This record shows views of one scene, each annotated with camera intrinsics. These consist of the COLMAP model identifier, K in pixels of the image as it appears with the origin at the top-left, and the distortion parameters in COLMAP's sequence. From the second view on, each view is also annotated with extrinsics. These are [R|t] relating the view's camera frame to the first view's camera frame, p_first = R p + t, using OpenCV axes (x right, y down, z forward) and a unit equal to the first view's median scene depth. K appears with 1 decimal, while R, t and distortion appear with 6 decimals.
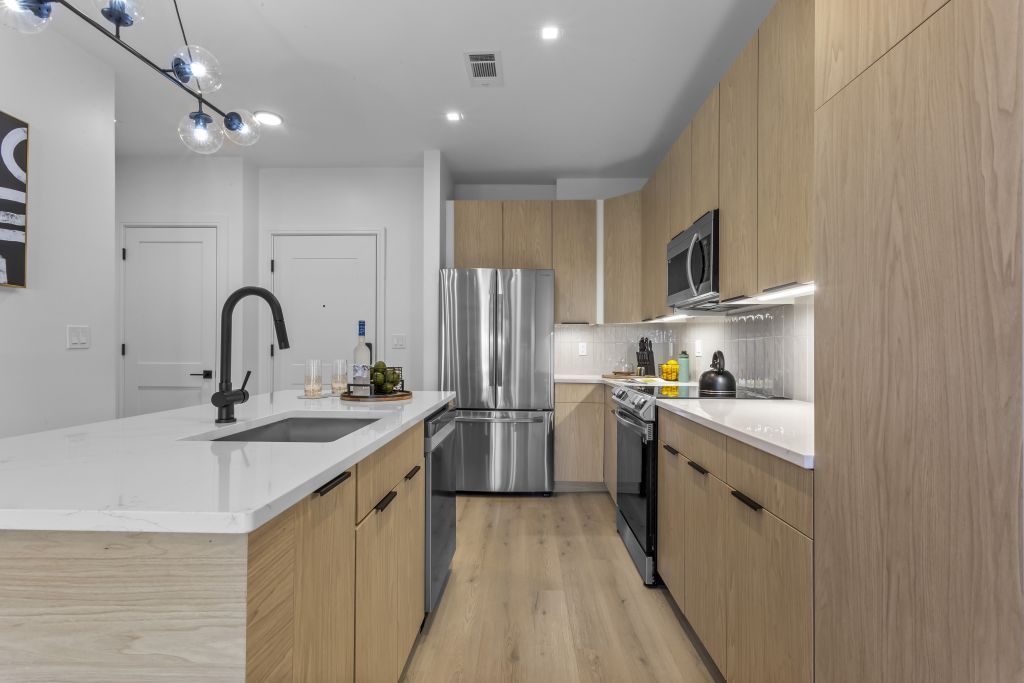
lens RADIAL K [[484.9, 0, 514.5], [0, 484.9, 346.6], [0, 0, 1]] dist [-0.000418, -0.000215]
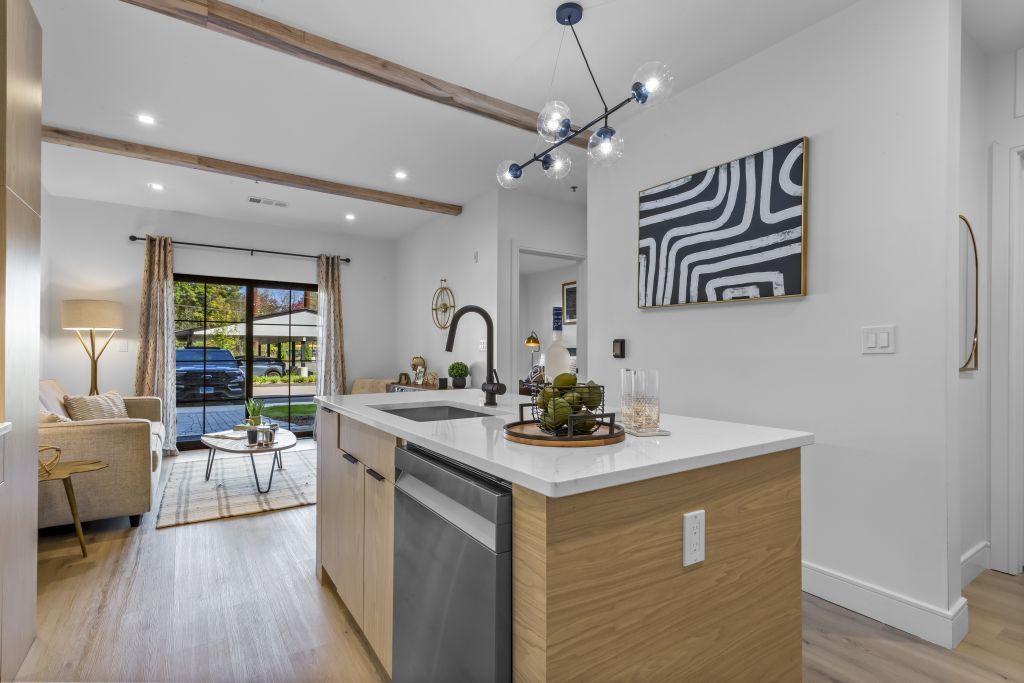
lens RADIAL K [[484.6, 0, 510.9], [0, 484.6, 356.8], [0, 0, 1]] dist [0.002624, -0.000063]
pose [[-0.812823, 0.000346, -0.582510, 0.069025], [-0.001083, 0.999997, 0.002105, 0.006144], [0.582509, 0.002342, -0.812821, 0.919651]]
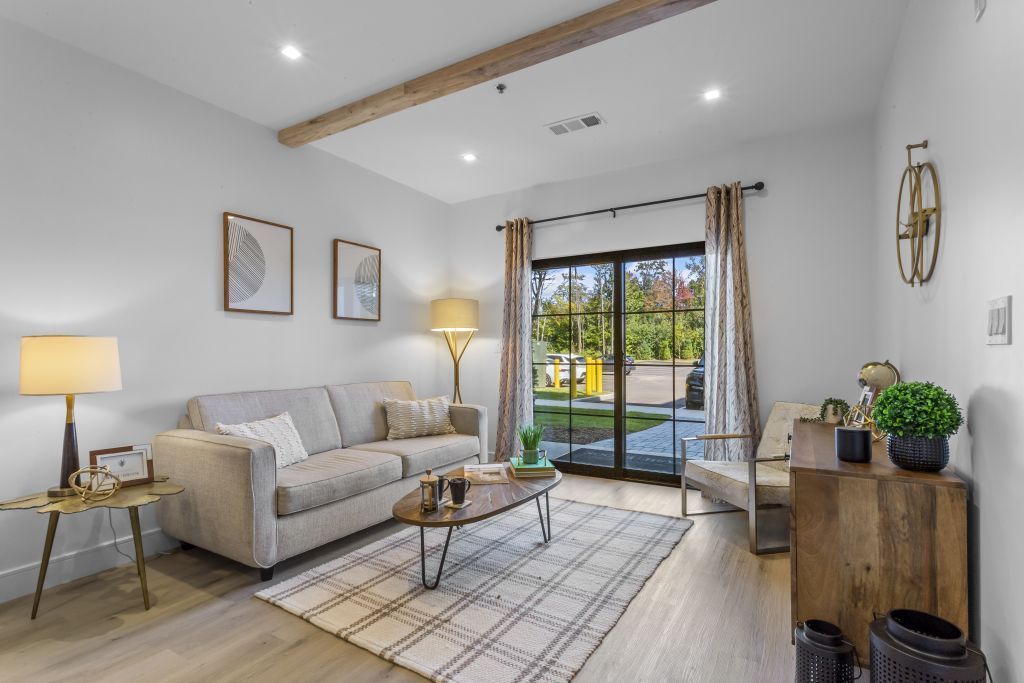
lens RADIAL K [[491.1, 0, 507.9], [0, 491.1, 351.8], [0, 0, 1]] dist [0.007850, 0.000457]
pose [[-0.870771, 0.002661, 0.491682, -0.531518], [0.000067, 0.999986, -0.005294, -0.000626], [-0.491689, -0.004577, -0.870759, 0.240874]]
